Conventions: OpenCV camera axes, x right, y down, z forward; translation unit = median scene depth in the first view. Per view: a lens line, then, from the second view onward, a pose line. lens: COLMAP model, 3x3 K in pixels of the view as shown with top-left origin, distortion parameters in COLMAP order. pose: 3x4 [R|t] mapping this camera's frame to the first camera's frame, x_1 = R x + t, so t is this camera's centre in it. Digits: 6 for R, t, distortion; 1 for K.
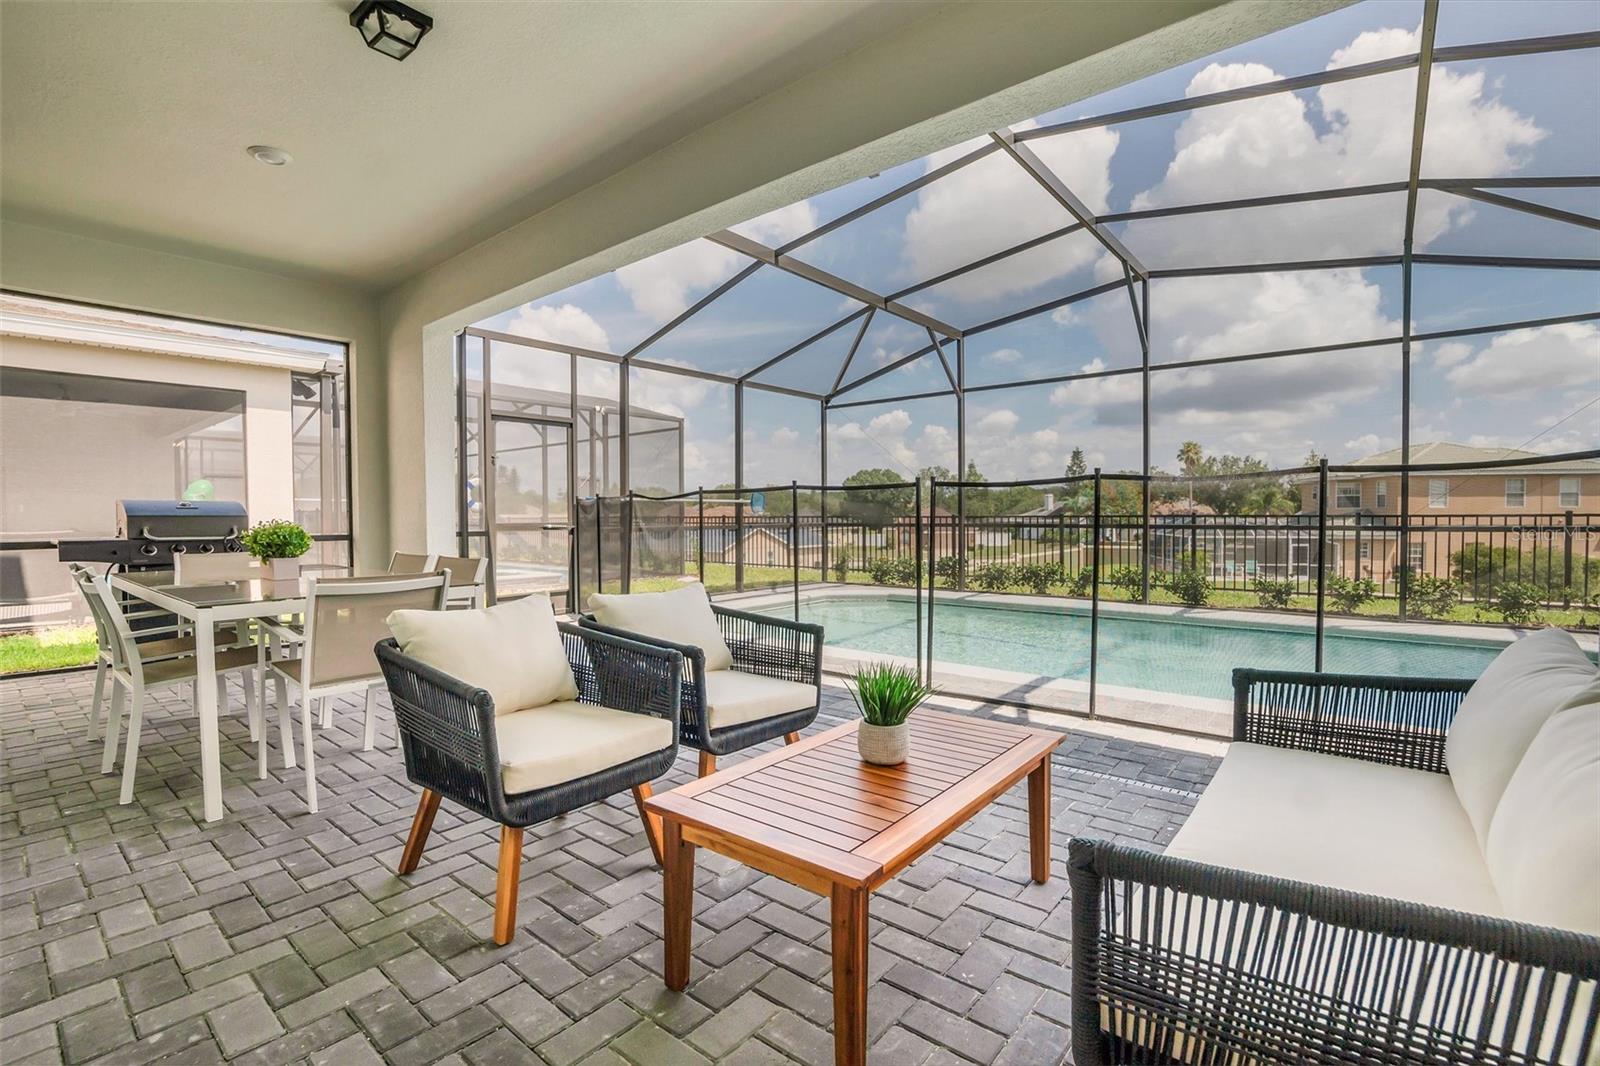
lens RADIAL K [[716.0, 0, 810.0], [0, 716.0, 529.7], [0, 0, 1]] dist [-0.029006, 0.002451]
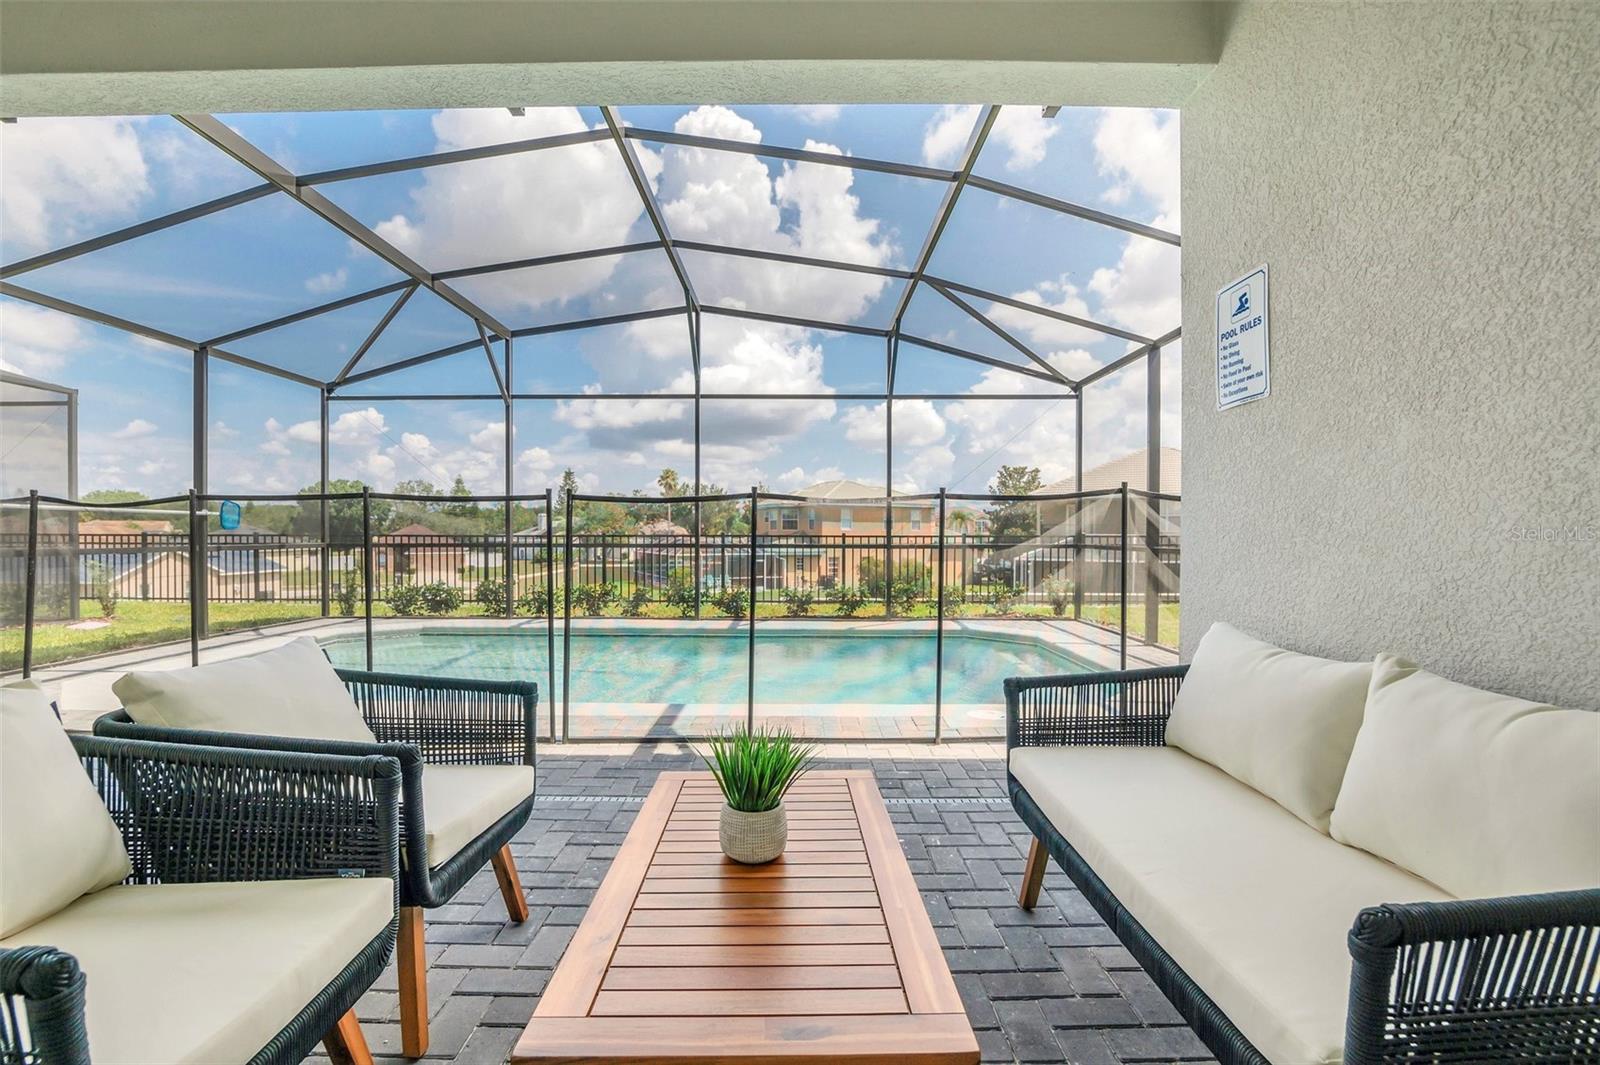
lens RADIAL K [[716.0, 0, 798.6], [0, 716.0, 541.7], [0, 0, 1]] dist [-0.029006, 0.002451]
pose [[0.783052, -0.000632, 0.621956, -0.069359], [0.007136, 0.999943, -0.007968, -0.000788], [-0.621915, 0.010677, 0.783012, 0.077620]]
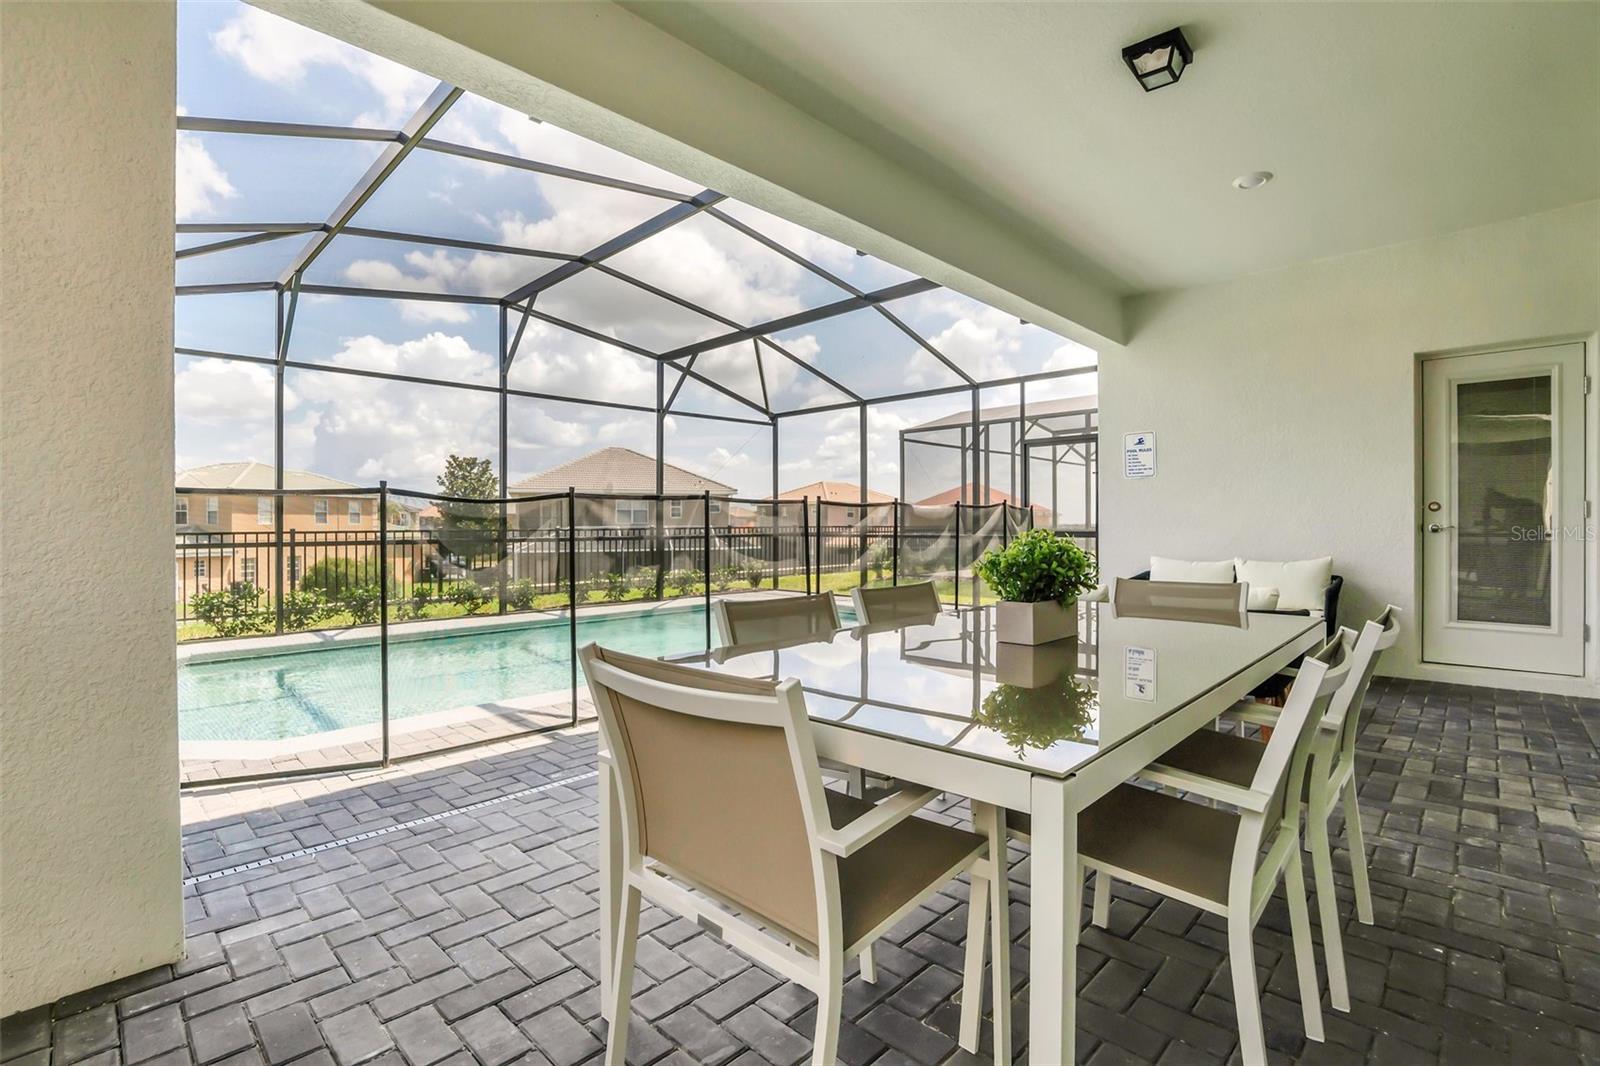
lens RADIAL K [[716.0, 0, 806.2], [0, 716.0, 522.6], [0, 0, 1]] dist [-0.029006, 0.002451]
pose [[0.093330, 0.008861, 0.995596, -0.547267], [0.026111, 0.999595, -0.011345, -0.007691], [-0.995293, 0.027054, 0.093061, 0.464621]]
